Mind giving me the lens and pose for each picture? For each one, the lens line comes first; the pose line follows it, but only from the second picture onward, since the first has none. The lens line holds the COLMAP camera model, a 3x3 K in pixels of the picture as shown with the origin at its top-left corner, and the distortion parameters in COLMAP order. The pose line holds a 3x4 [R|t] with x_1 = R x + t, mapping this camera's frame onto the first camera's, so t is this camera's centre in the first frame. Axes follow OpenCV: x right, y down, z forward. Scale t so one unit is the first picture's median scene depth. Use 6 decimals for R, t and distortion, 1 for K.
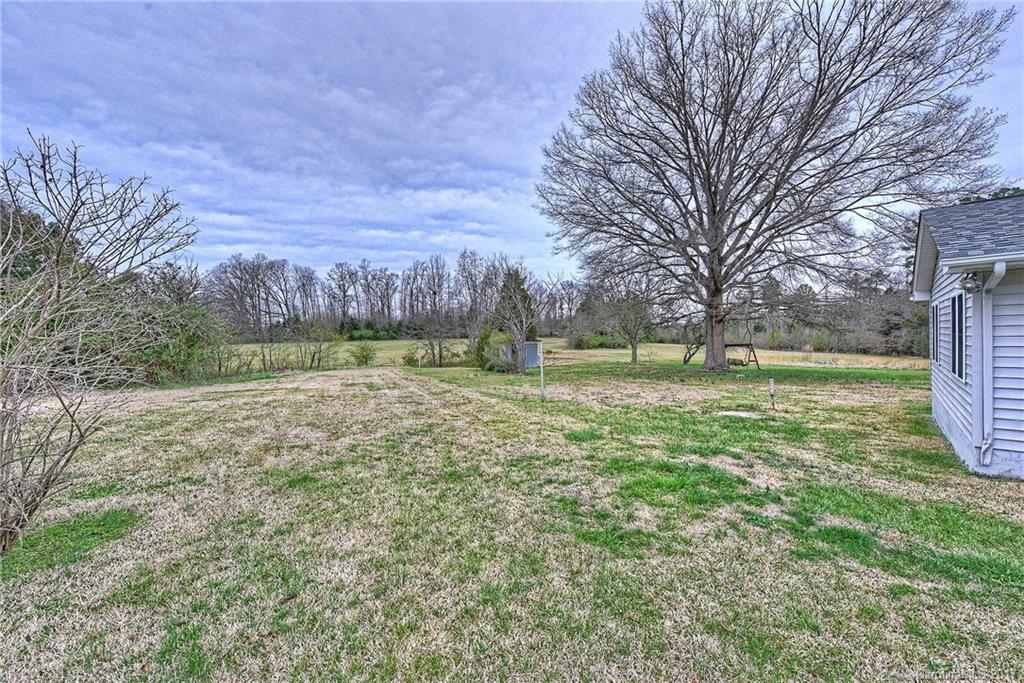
lens RADIAL K [[407.1, 0, 520.3], [0, 407.1, 341.7], [0, 0, 1]] dist [0.008981, -0.002131]
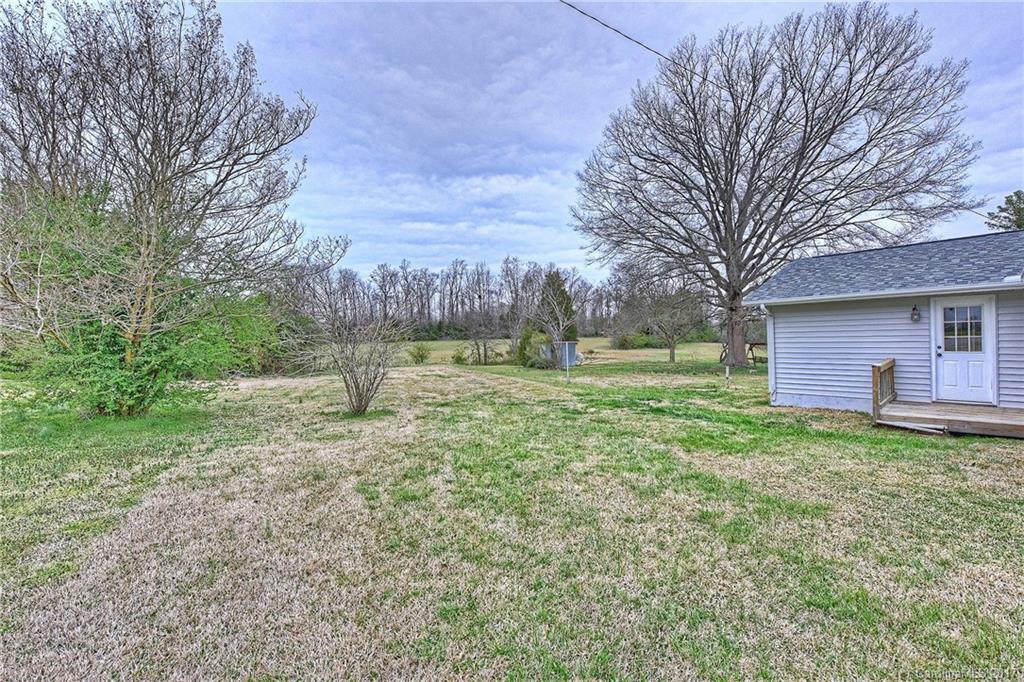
lens RADIAL K [[462.7, 0, 515.3], [0, 462.7, 341.9], [0, 0, 1]] dist [0.000732, 0.000224]
pose [[0.993990, -0.005081, -0.109351, 0.014297], [0.005053, 0.999987, -0.000533, 0.000473], [0.109352, -0.000022, 0.994003, -0.181526]]
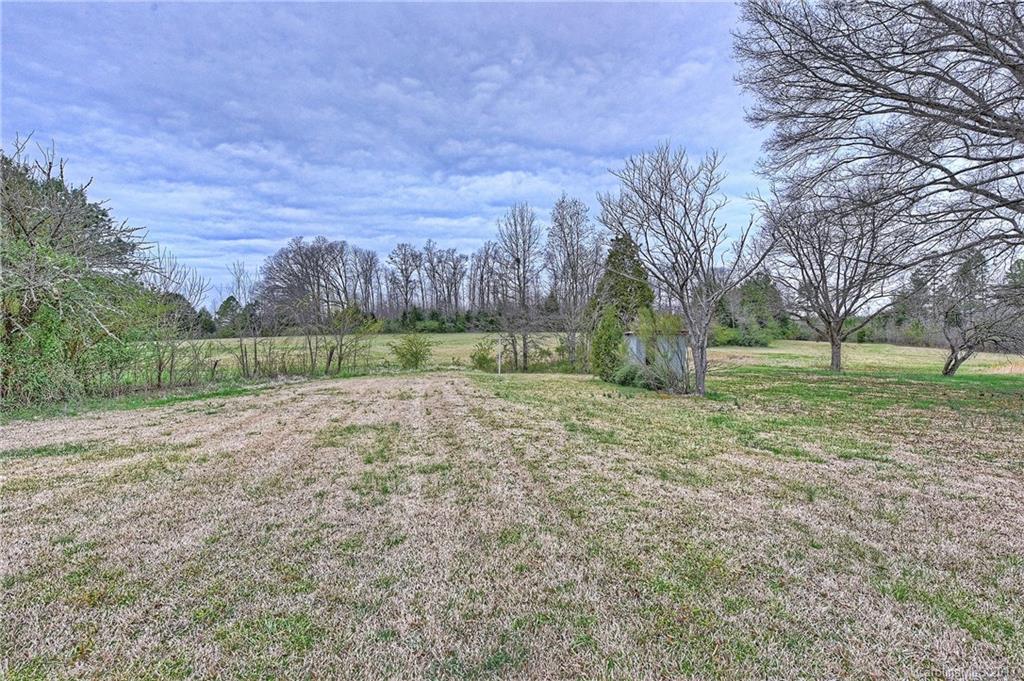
lens RADIAL K [[462.7, 0, 512.8], [0, 462.7, 339.2], [0, 0, 1]] dist [0.000732, 0.000224]
pose [[0.981691, 0.011715, -0.190119, -0.041477], [-0.010711, 0.999923, 0.006310, 0.002791], [0.190179, -0.004158, 0.981741, 0.142159]]
